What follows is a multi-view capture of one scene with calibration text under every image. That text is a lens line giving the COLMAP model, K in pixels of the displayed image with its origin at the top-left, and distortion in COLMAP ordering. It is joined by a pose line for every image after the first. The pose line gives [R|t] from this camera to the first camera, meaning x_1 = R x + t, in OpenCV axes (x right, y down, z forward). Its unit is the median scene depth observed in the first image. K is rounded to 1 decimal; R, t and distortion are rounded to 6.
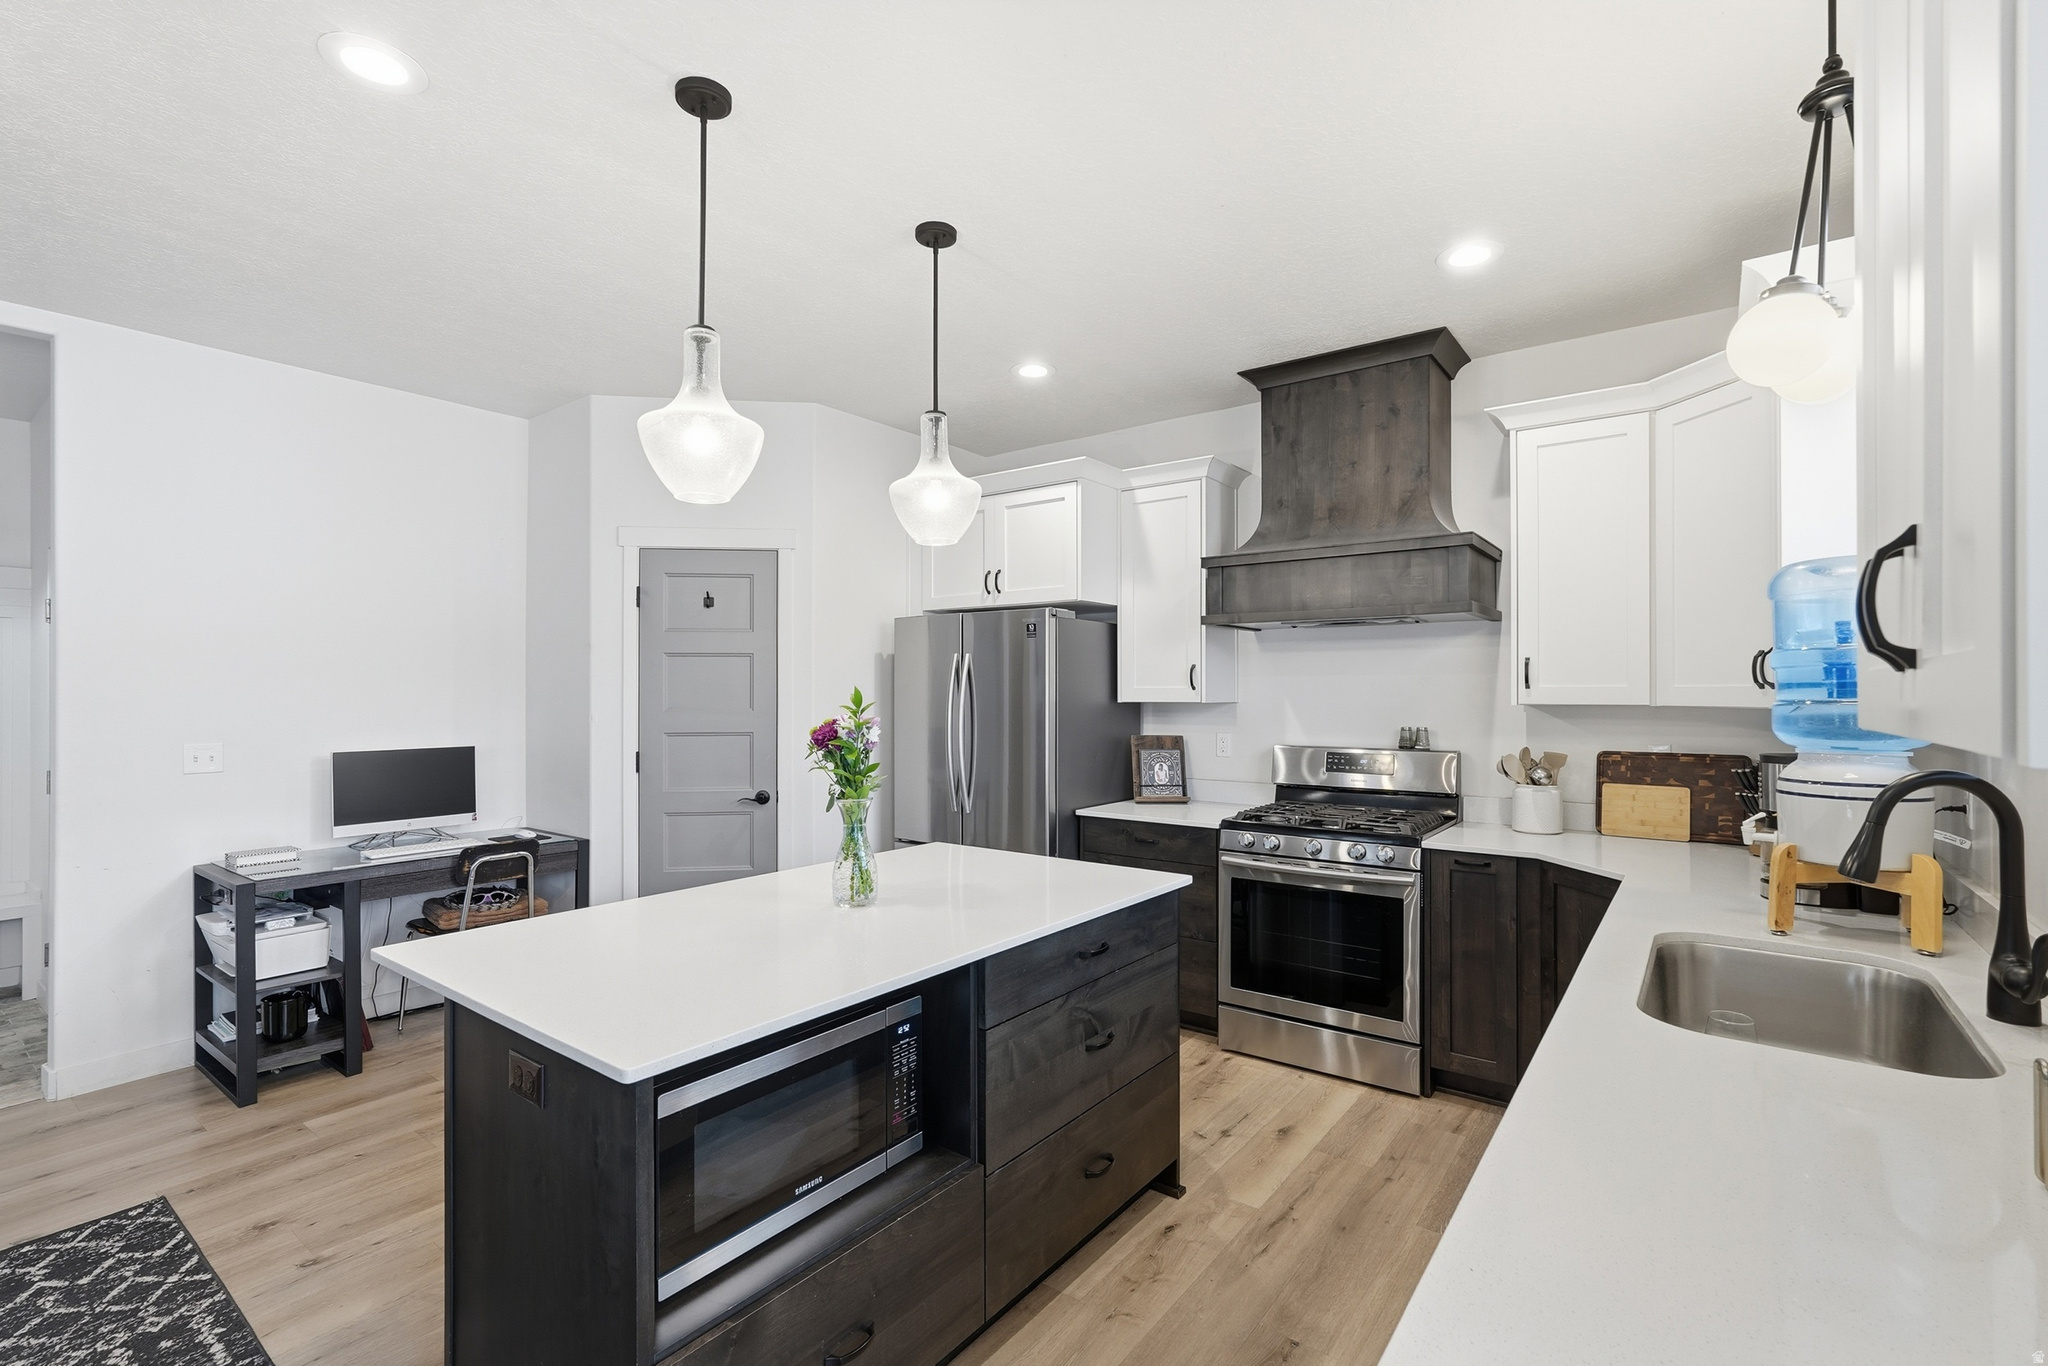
lens RADIAL K [[911.2, 0, 1033.0], [0, 911.2, 685.8], [0, 0, 1]] dist [-0.010697, 0.005615]
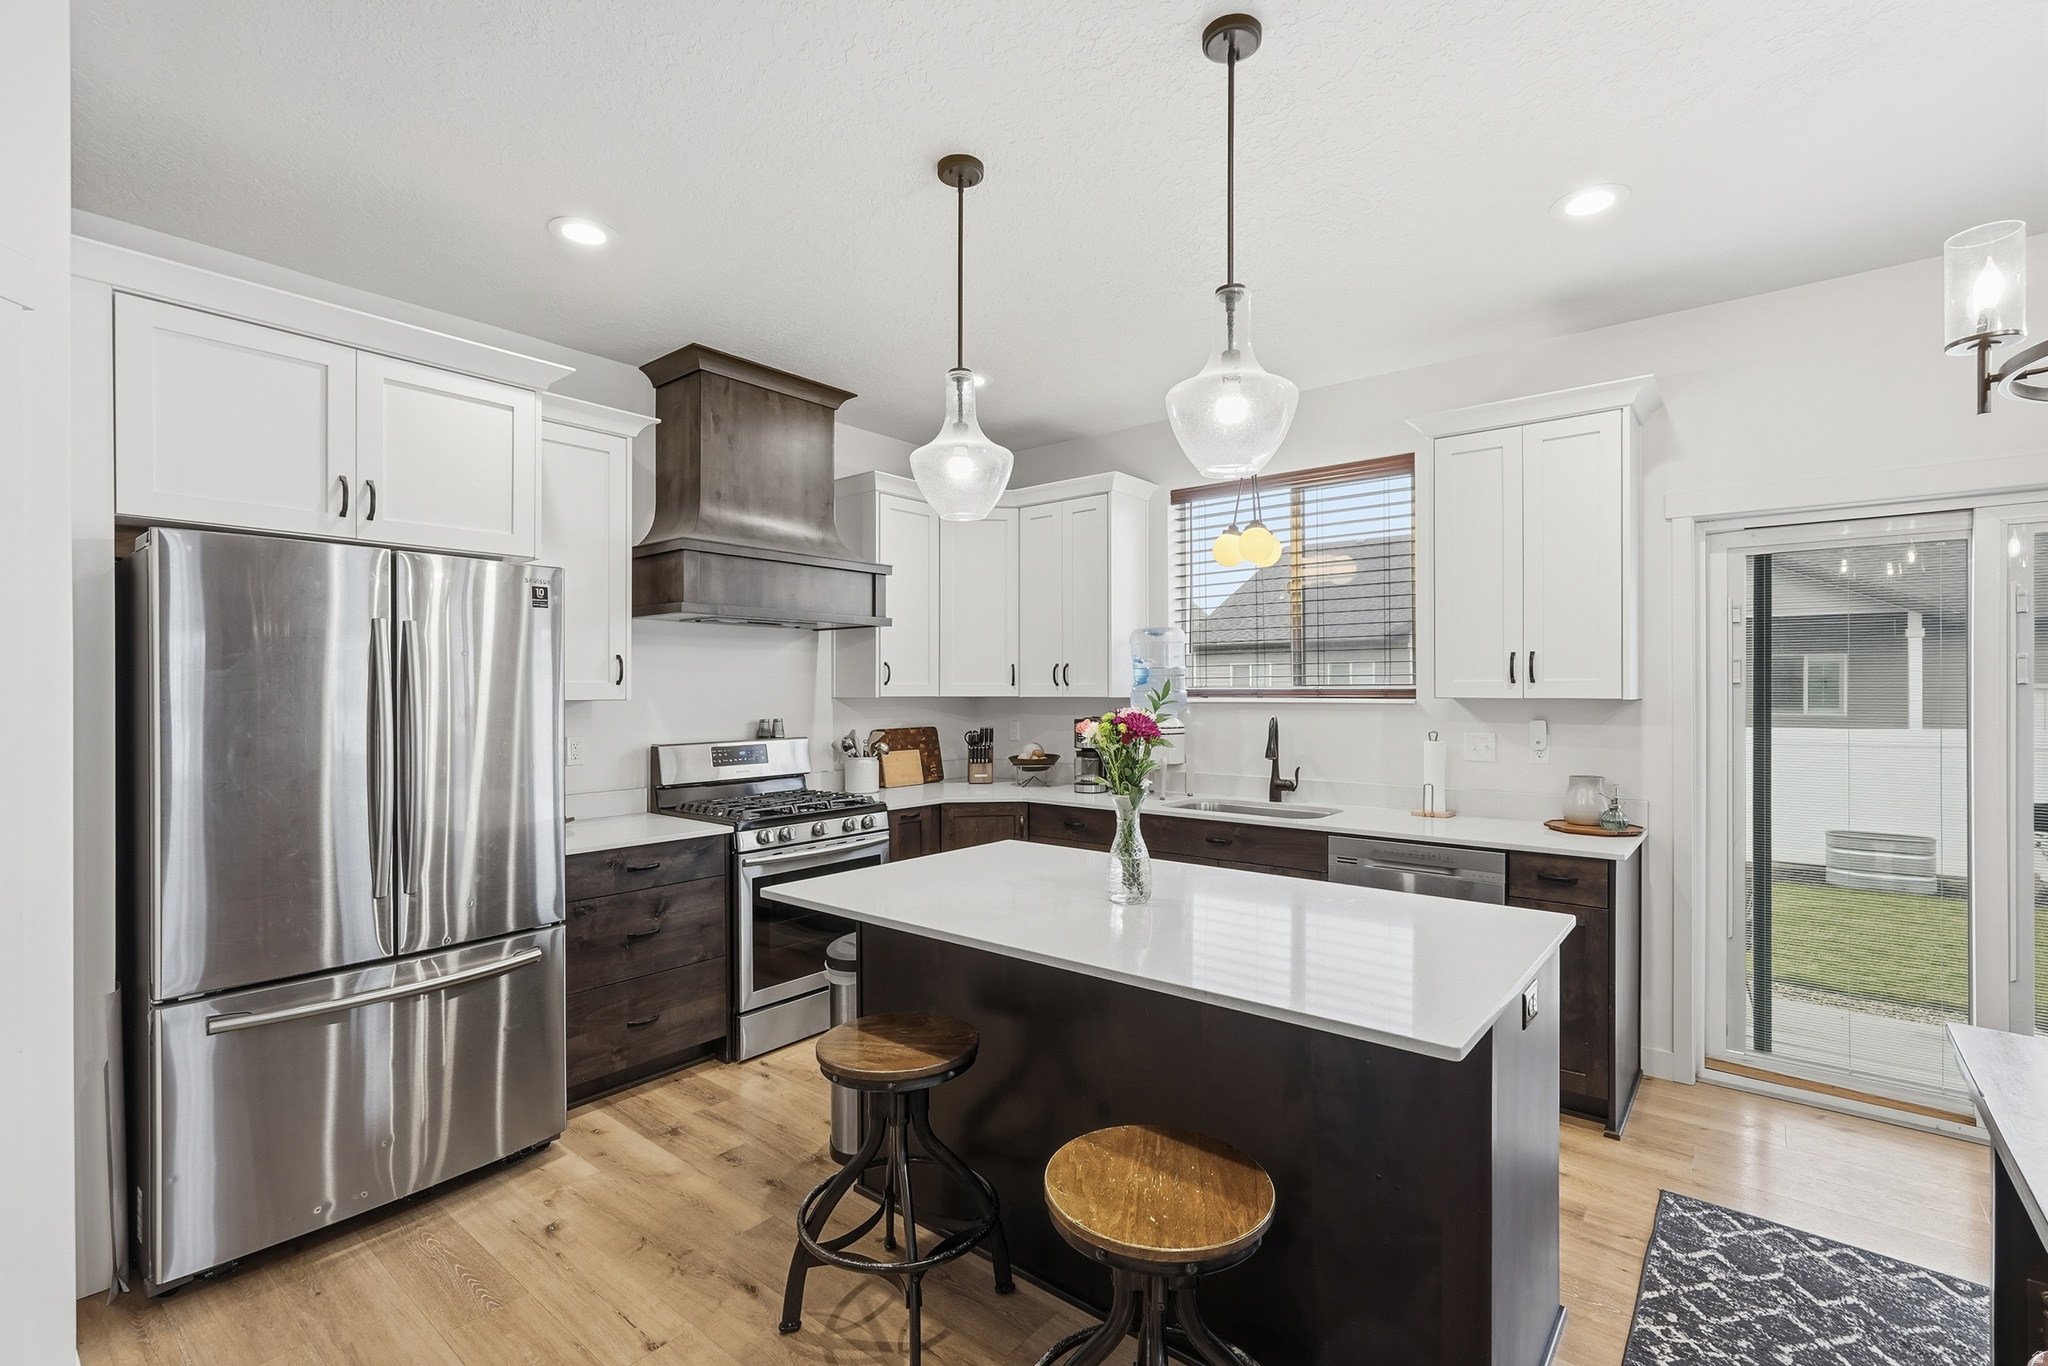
lens RADIAL K [[911.2, 0, 1033.0], [0, 911.2, 685.8], [0, 0, 1]] dist [-0.010697, 0.005615]
pose [[0.034158, 0.004146, 0.999408, -0.721593], [-0.005466, 0.999977, -0.003962, 0.007354], [-0.999402, -0.005328, 0.034180, 0.652373]]
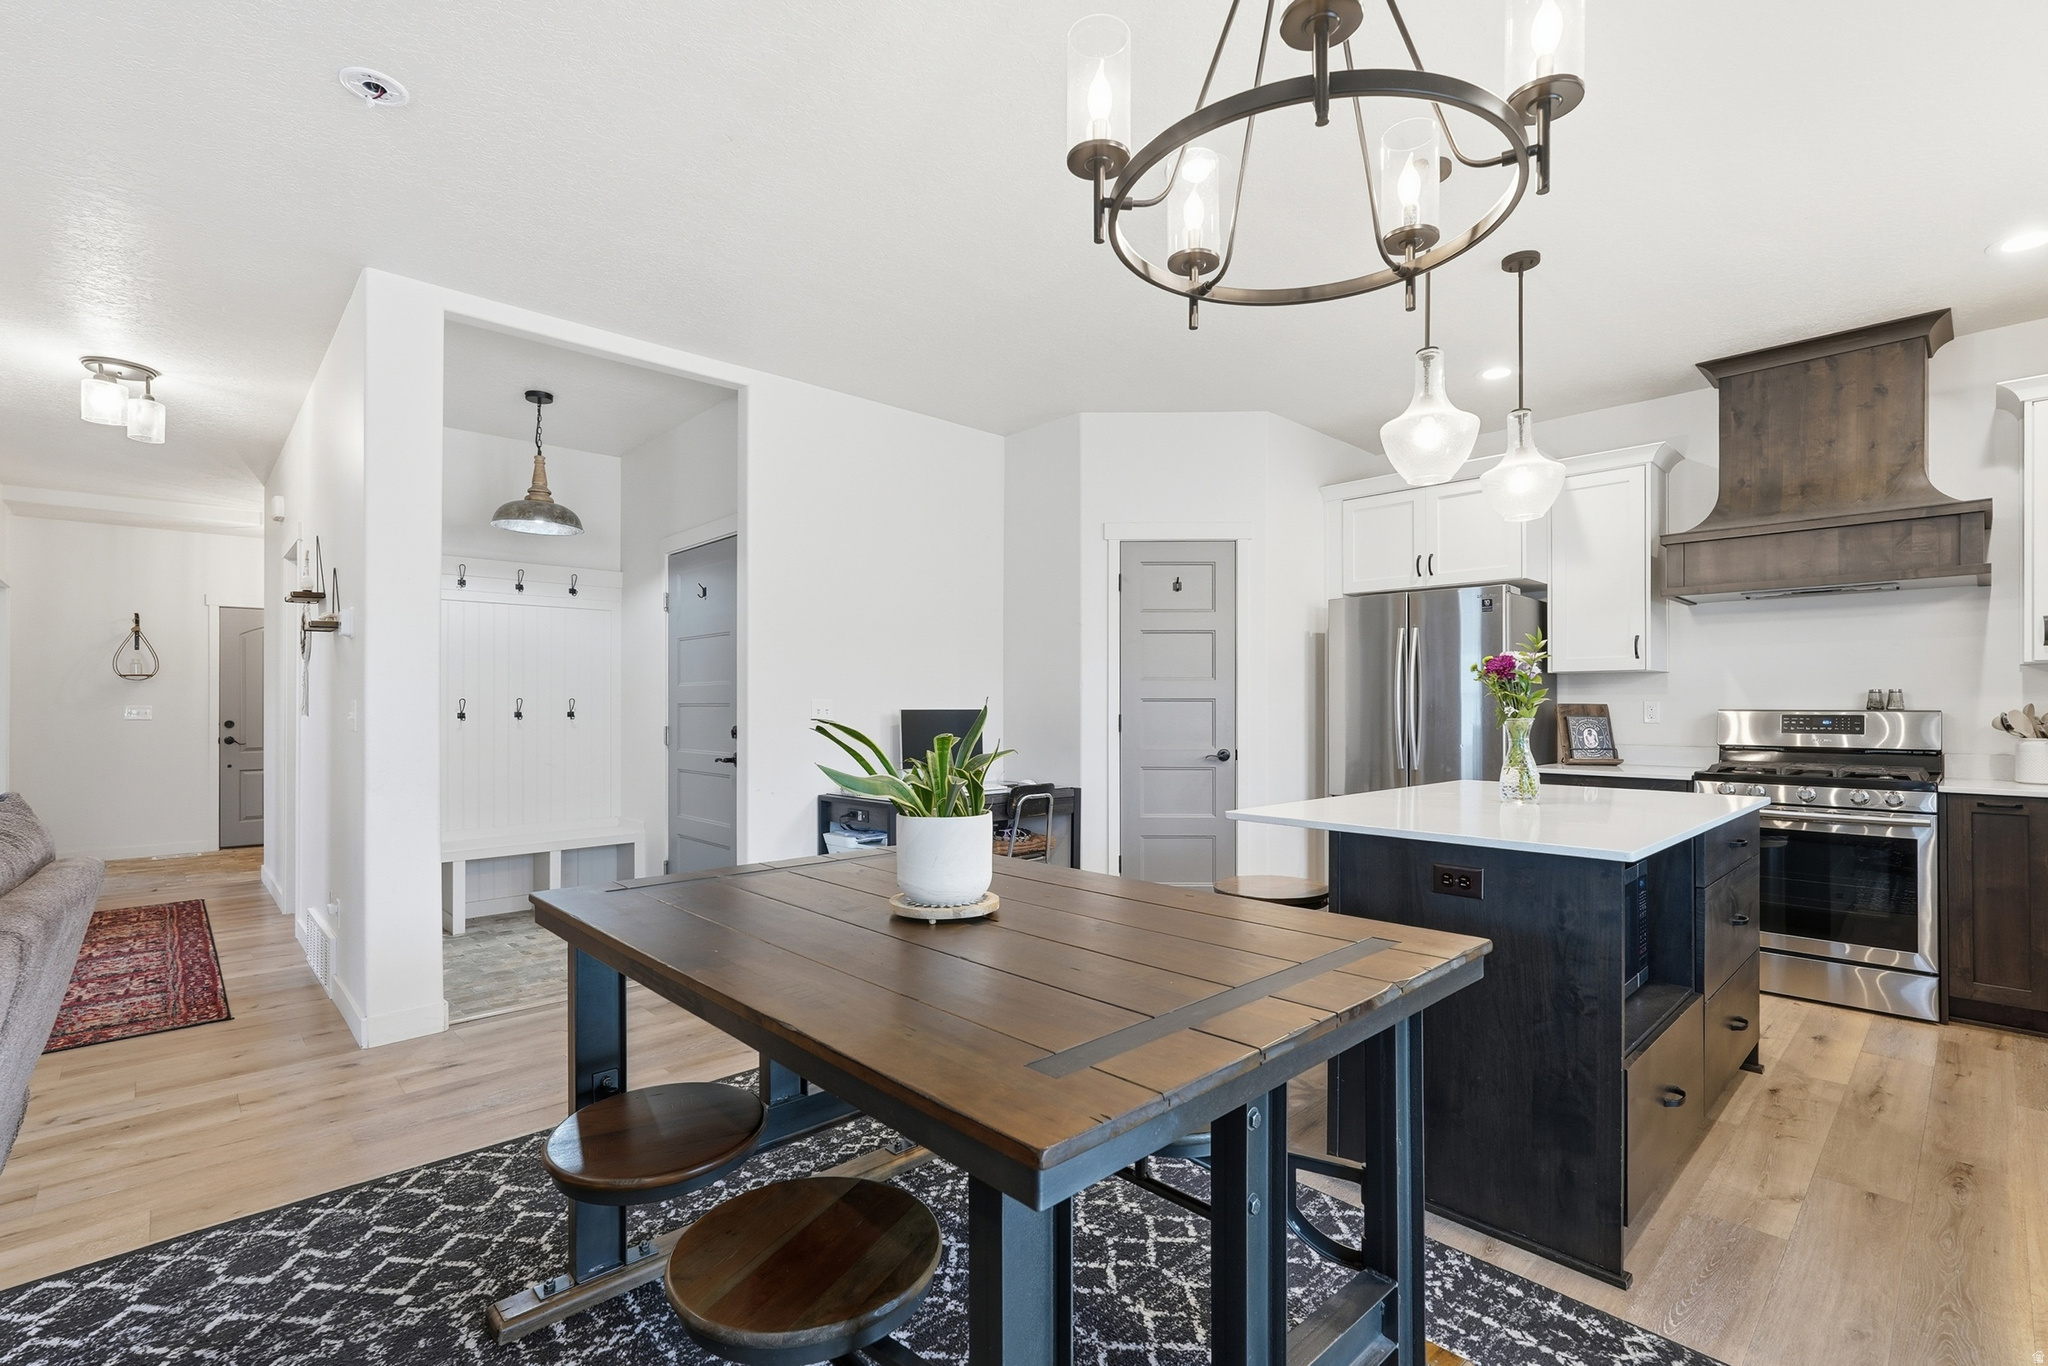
lens RADIAL K [[919.4, 0, 1033.1], [0, 919.4, 697.4], [0, 0, 1]] dist [-0.011266, 0.007601]
pose [[0.987067, 0.000522, -0.160307, -0.398751], [-0.000852, 0.999998, -0.001996, 0.059337], [0.160306, 0.002107, 0.987065, -0.214846]]
